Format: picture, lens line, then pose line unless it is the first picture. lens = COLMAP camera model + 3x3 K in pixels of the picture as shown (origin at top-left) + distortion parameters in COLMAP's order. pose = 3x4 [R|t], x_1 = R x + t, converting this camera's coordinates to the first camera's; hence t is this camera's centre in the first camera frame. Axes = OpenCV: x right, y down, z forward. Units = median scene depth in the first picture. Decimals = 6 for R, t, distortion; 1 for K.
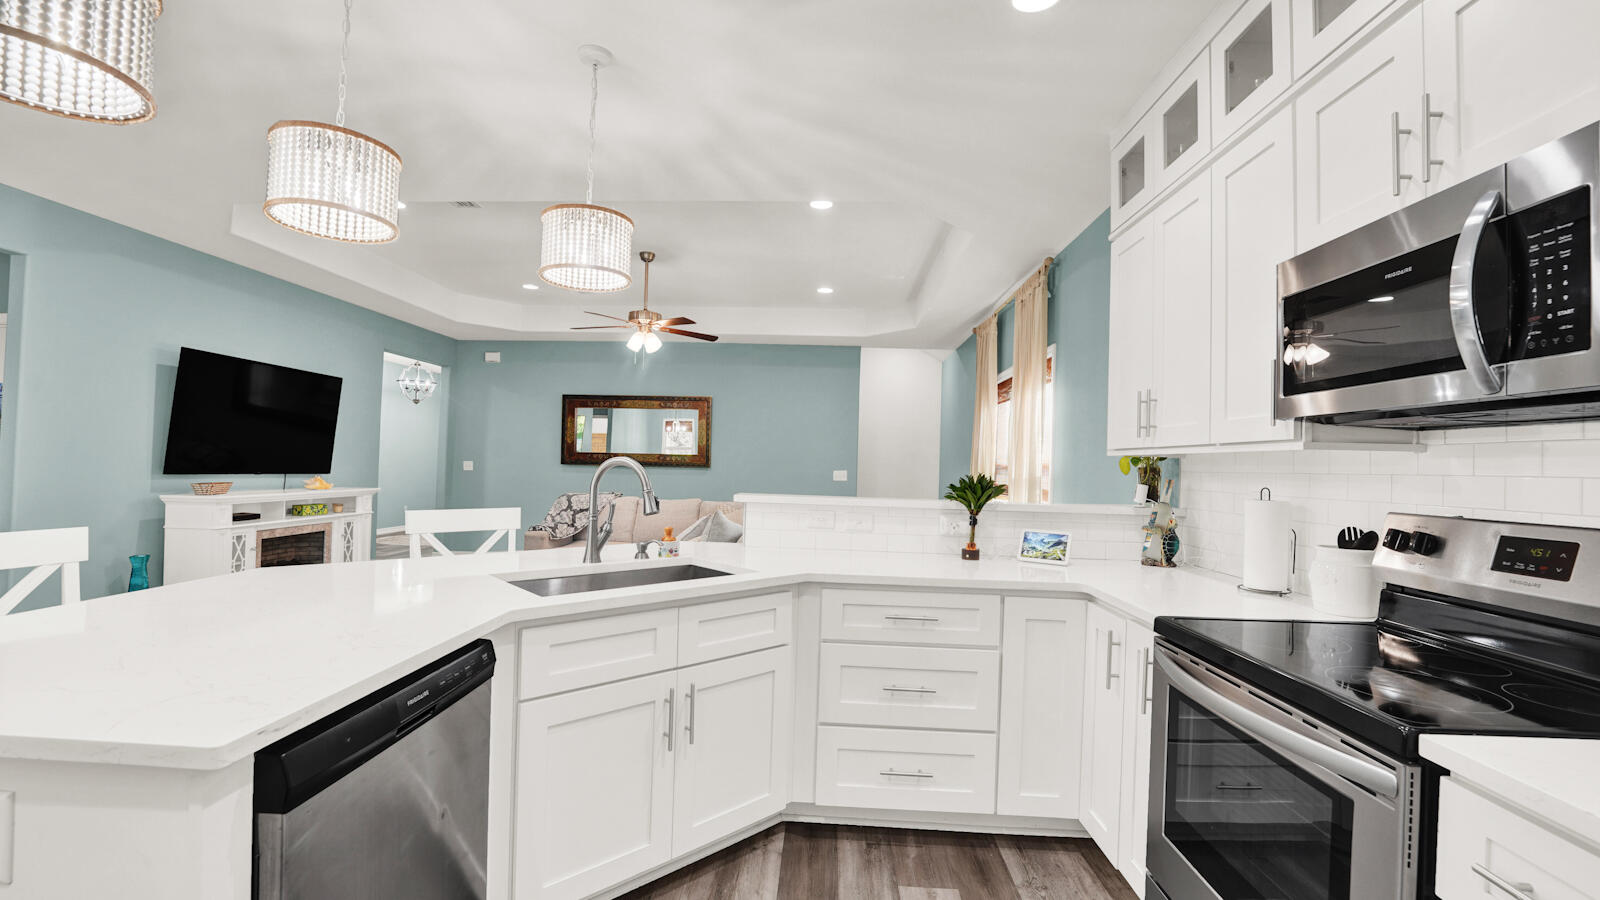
lens RADIAL K [[664.3, 0, 795.2], [0, 664.3, 454.4], [0, 0, 1]] dist [-0.030616, 0.003980]
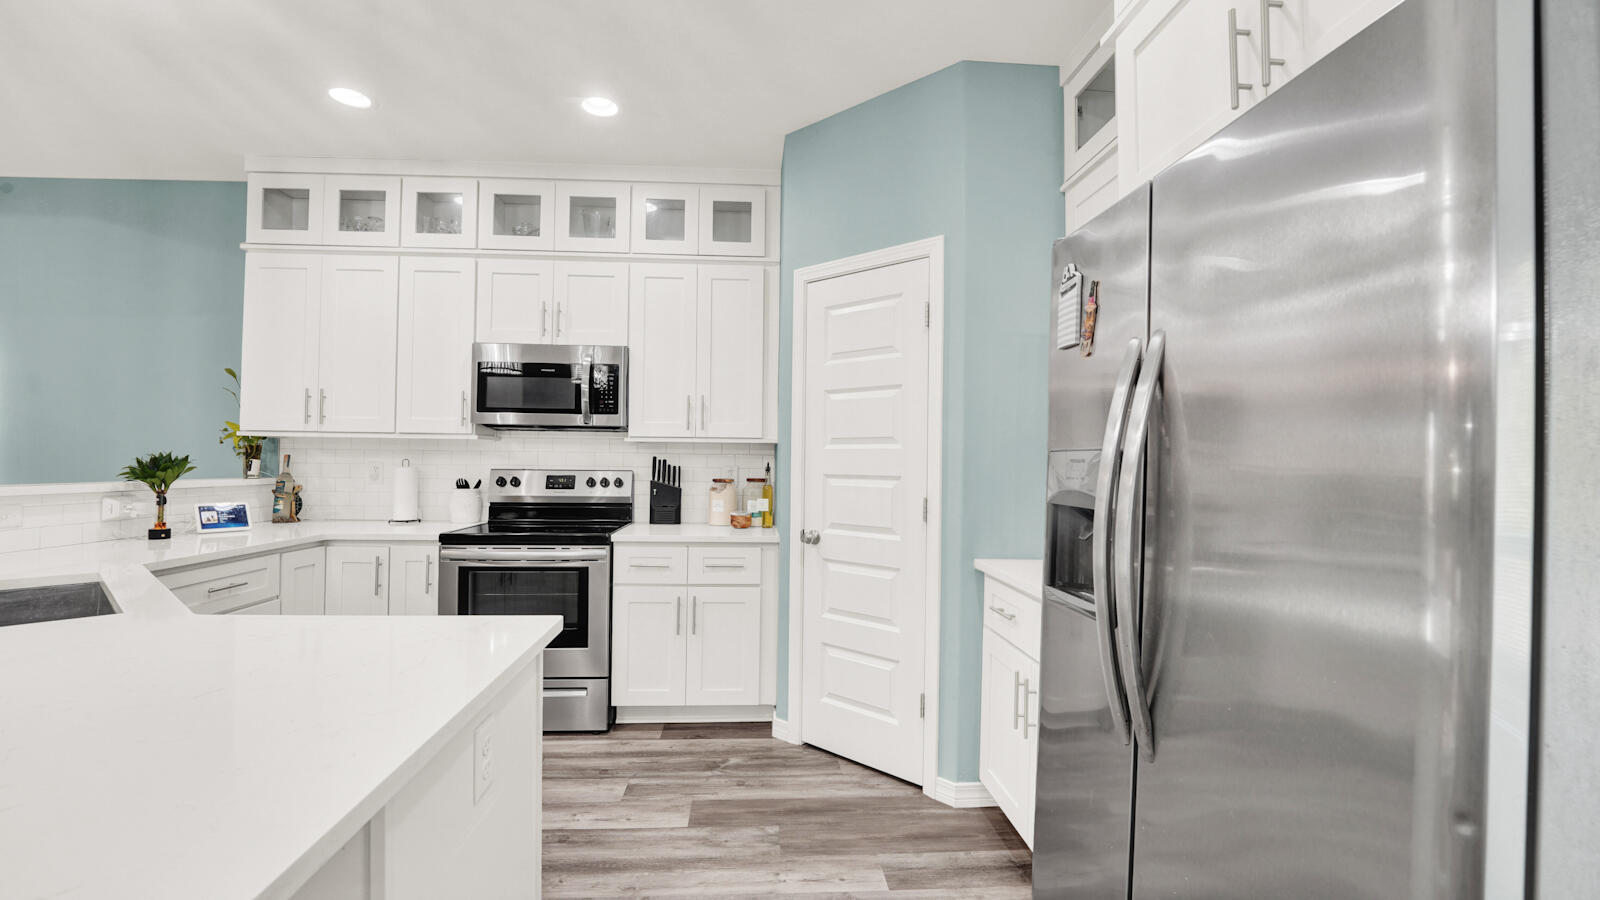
lens RADIAL K [[664.3, 0, 799.2], [0, 664.3, 455.8], [0, 0, 1]] dist [-0.030616, 0.003980]
pose [[-0.103343, -0.023911, 0.994358, -0.997223], [-0.031512, 0.999288, 0.020754, -0.022116], [-0.994146, -0.029190, -0.104023, 0.178681]]
